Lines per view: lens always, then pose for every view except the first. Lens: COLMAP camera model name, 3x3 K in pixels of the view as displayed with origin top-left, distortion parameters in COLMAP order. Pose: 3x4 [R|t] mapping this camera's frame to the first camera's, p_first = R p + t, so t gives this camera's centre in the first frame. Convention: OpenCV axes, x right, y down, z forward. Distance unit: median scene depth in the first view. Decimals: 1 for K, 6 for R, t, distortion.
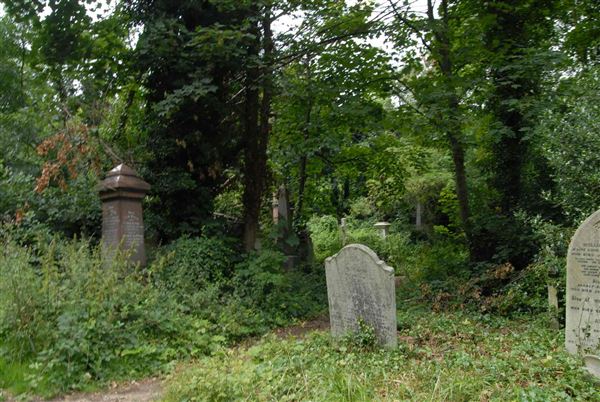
lens RADIAL K [[476.0, 0, 302.6], [0, 476.0, 203.4], [0, 0, 1]] dist [-0.127980, 0.124529]
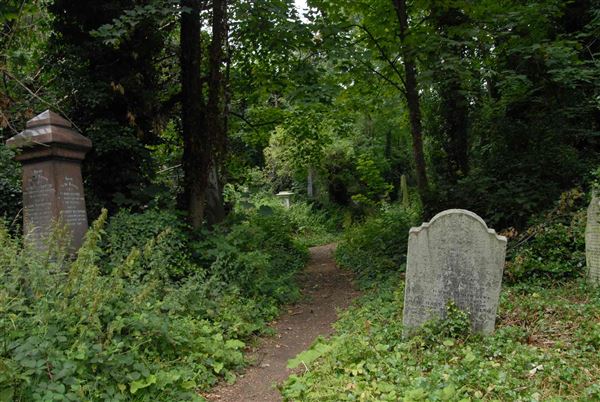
lens RADIAL K [[476.0, 0, 302.6], [0, 476.0, 203.4], [0, 0, 1]] dist [-0.127980, 0.124529]
pose [[0.952441, -0.026911, 0.303533, -0.245901], [0.009064, 0.998154, 0.060055, 0.017885], [-0.304589, -0.054447, 0.950927, 0.225482]]
